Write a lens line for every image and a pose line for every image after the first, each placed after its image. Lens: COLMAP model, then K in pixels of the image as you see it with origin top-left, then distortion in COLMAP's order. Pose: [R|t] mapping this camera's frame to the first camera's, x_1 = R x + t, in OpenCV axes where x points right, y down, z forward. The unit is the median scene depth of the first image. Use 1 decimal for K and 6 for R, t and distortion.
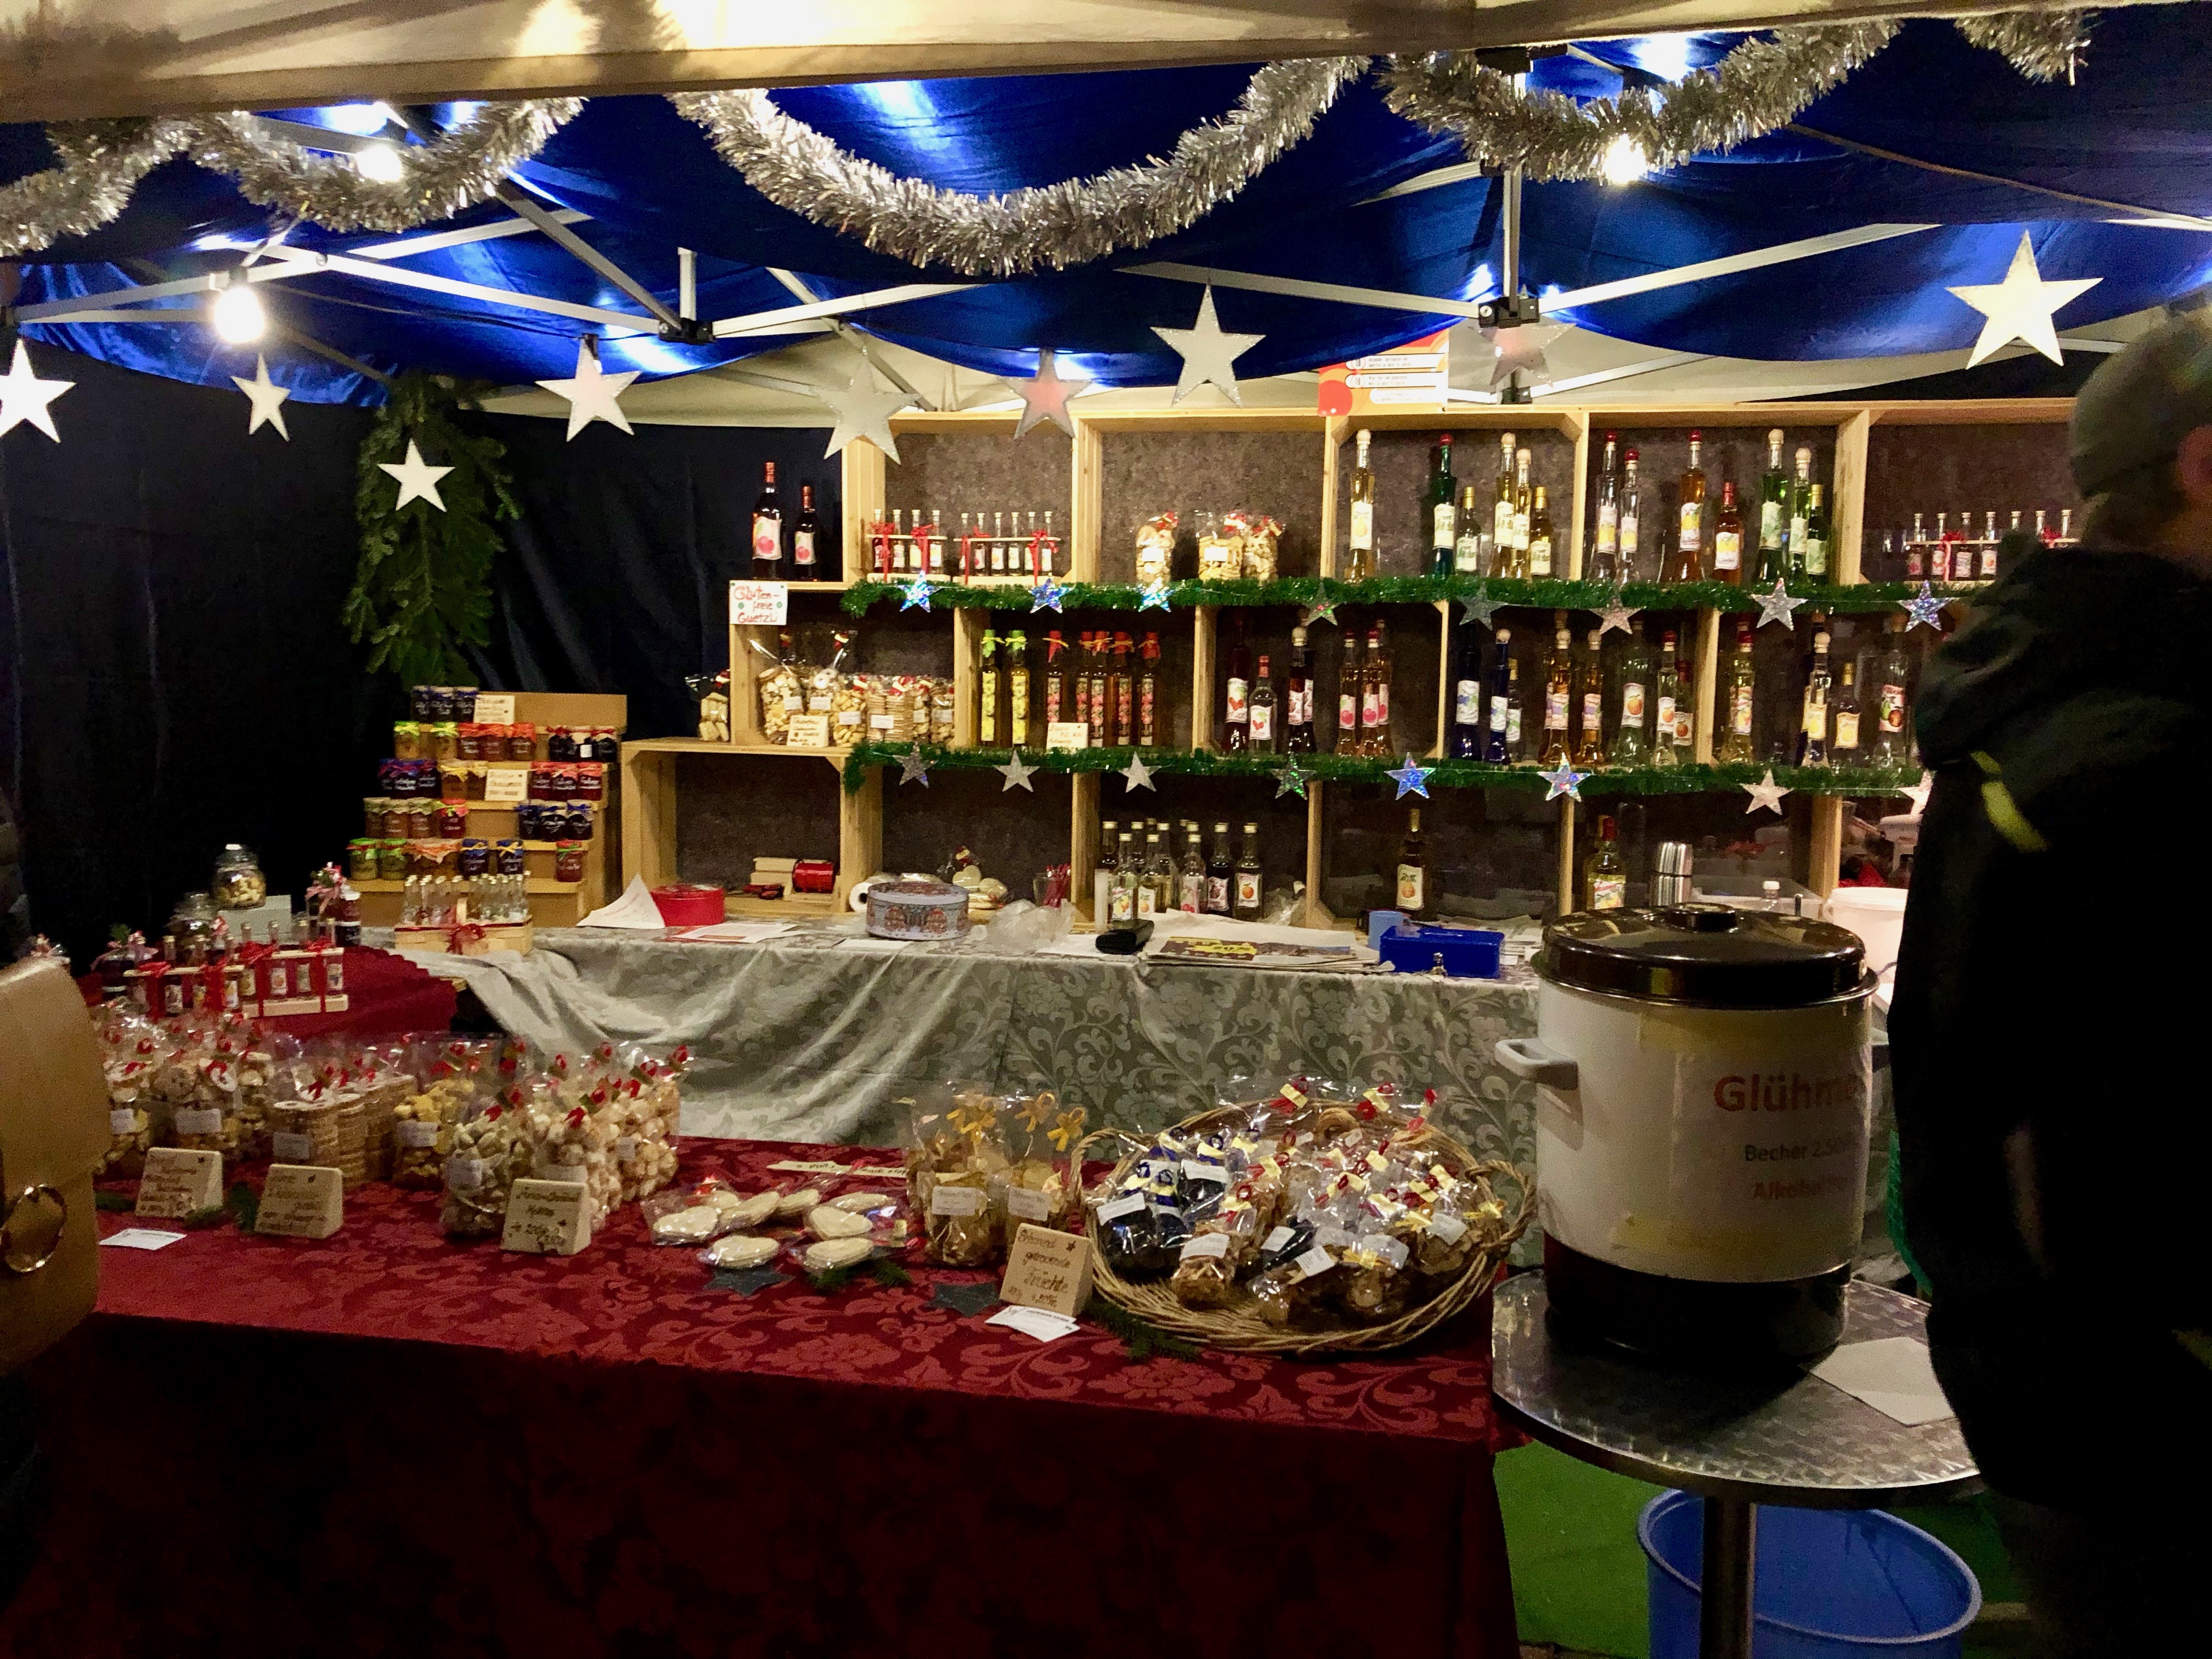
lens RADIAL K [[1774.8, 0, 1106.0], [0, 1774.8, 829.5], [0, 0, 1]] dist [0.151866, -0.131309]
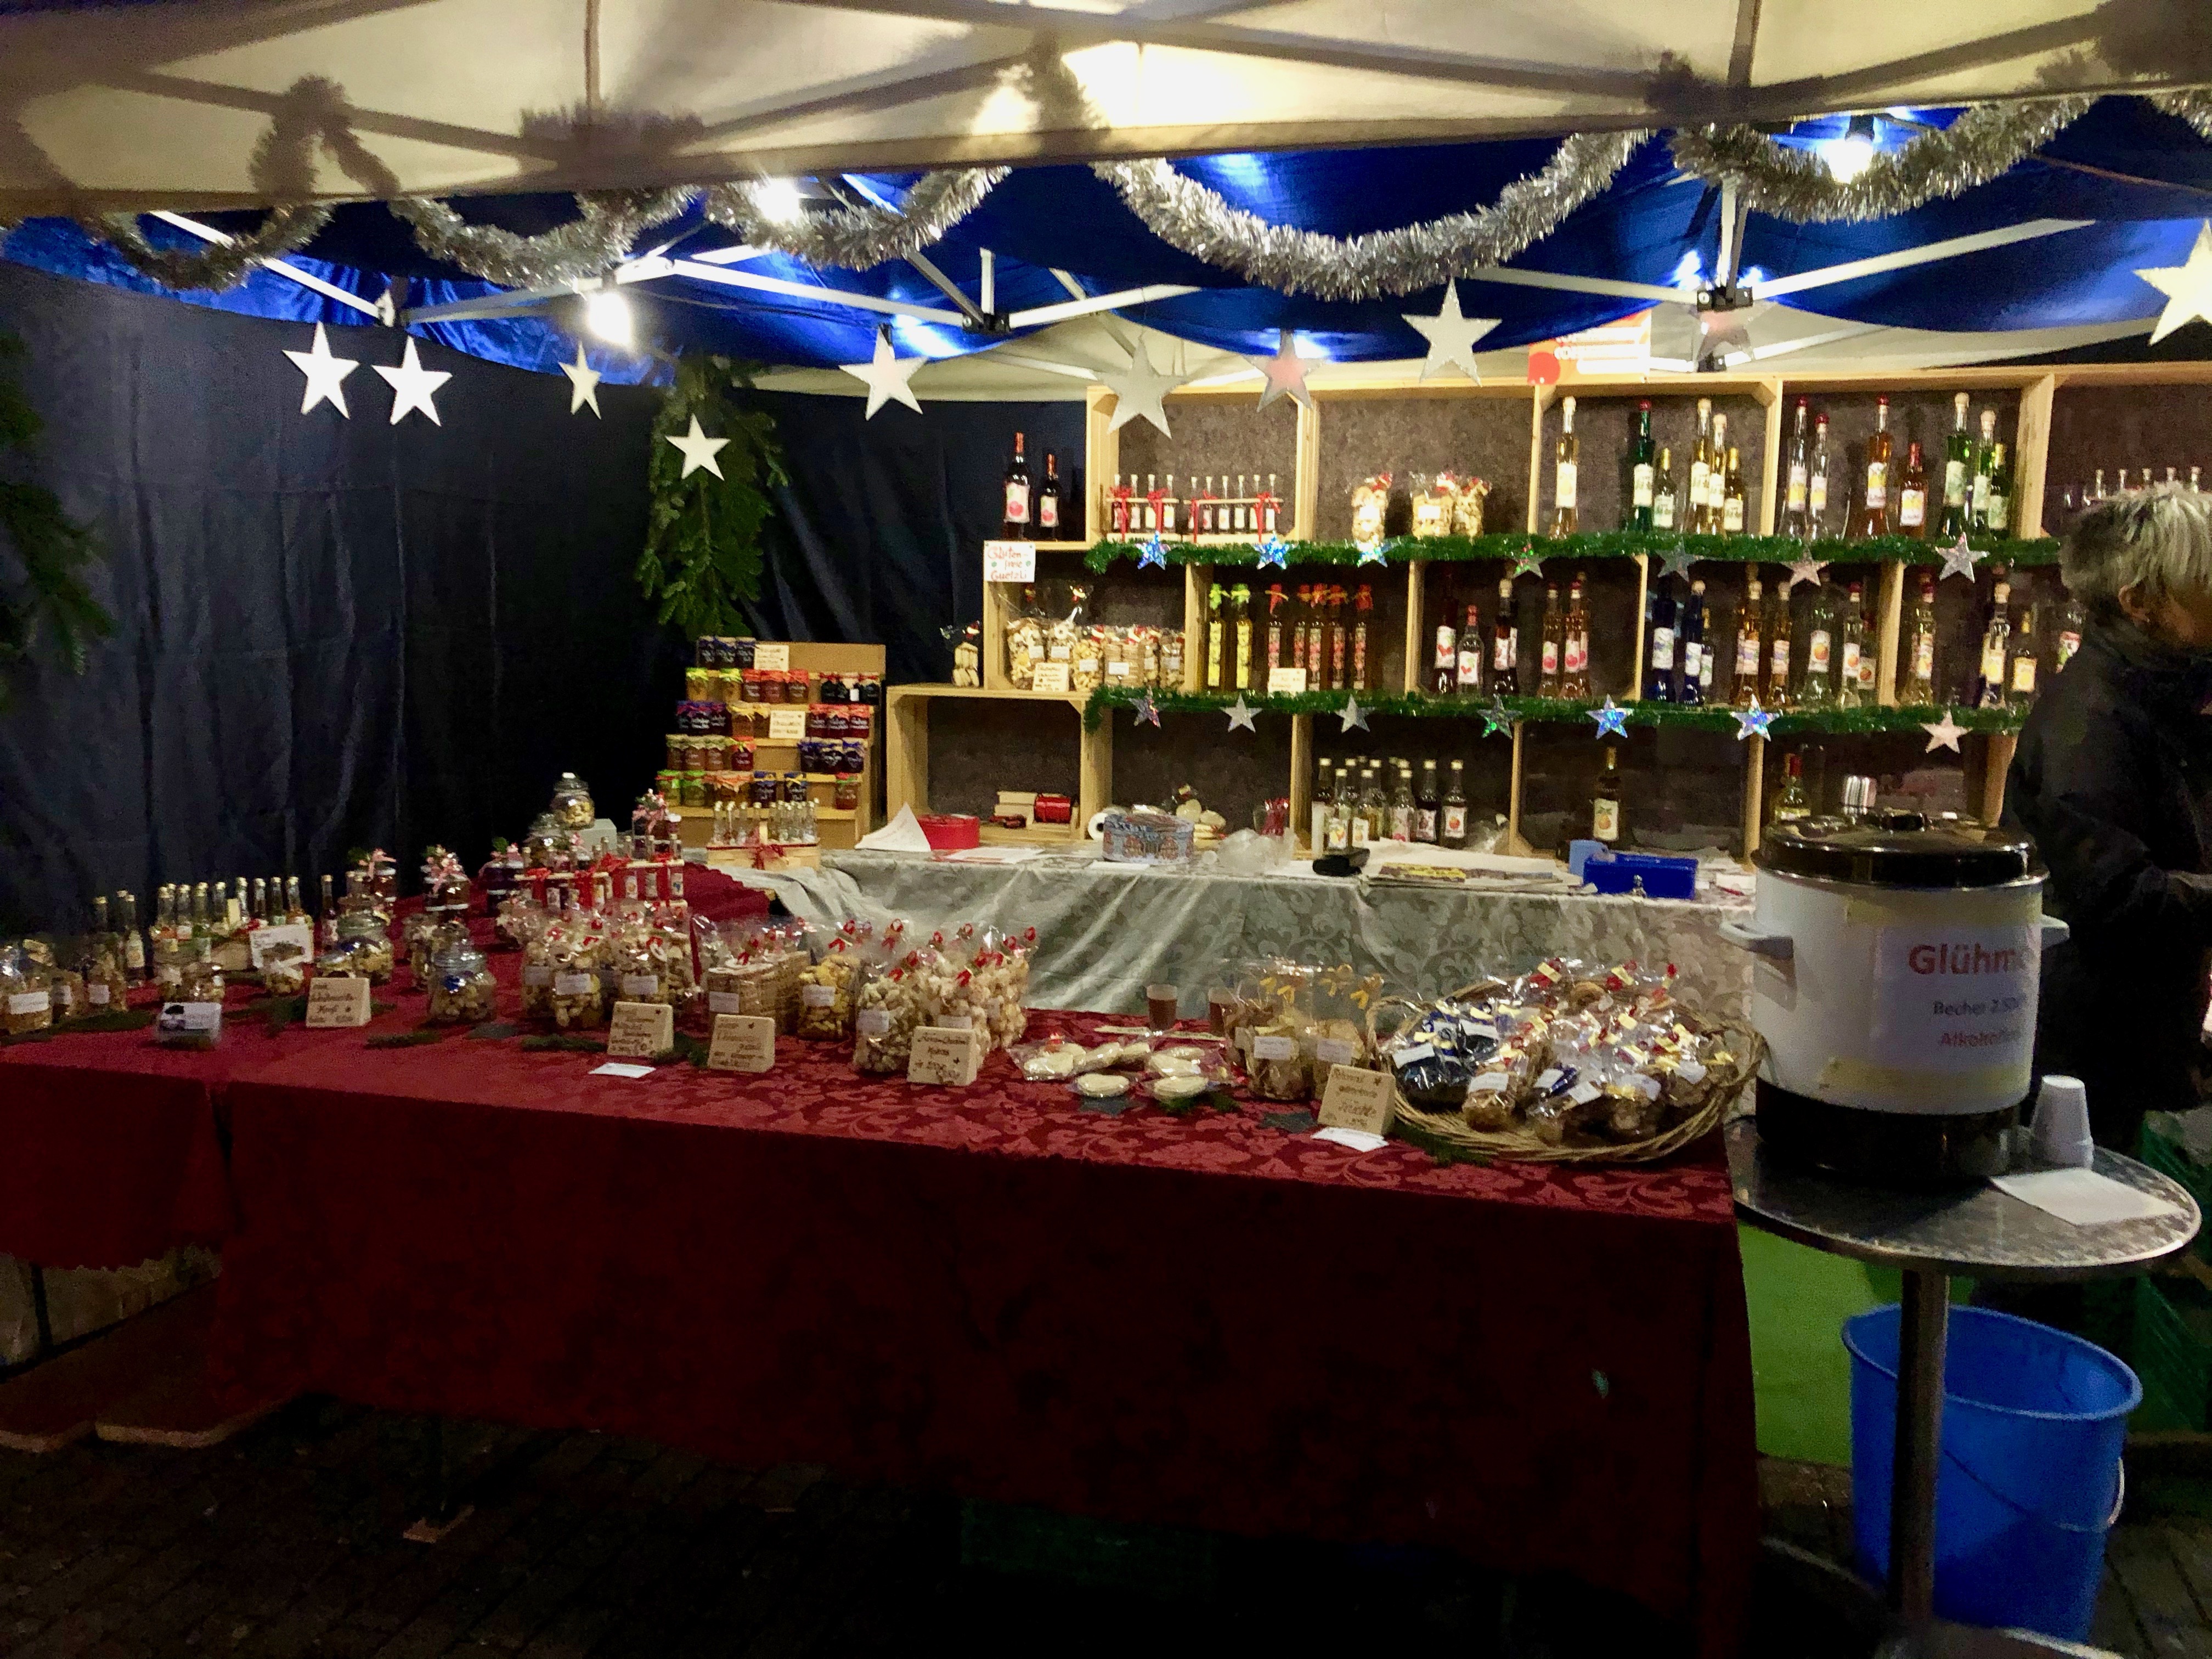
lens RADIAL K [[1848.8, 0, 1106.0], [0, 1848.8, 829.5], [0, 0, 1]] dist [0.152500, -0.121846]
pose [[0.998610, 0.006073, -0.052355, -0.075607], [-0.005112, 0.999816, 0.018478, 0.019326], [0.052458, -0.018185, 0.998458, -0.156752]]
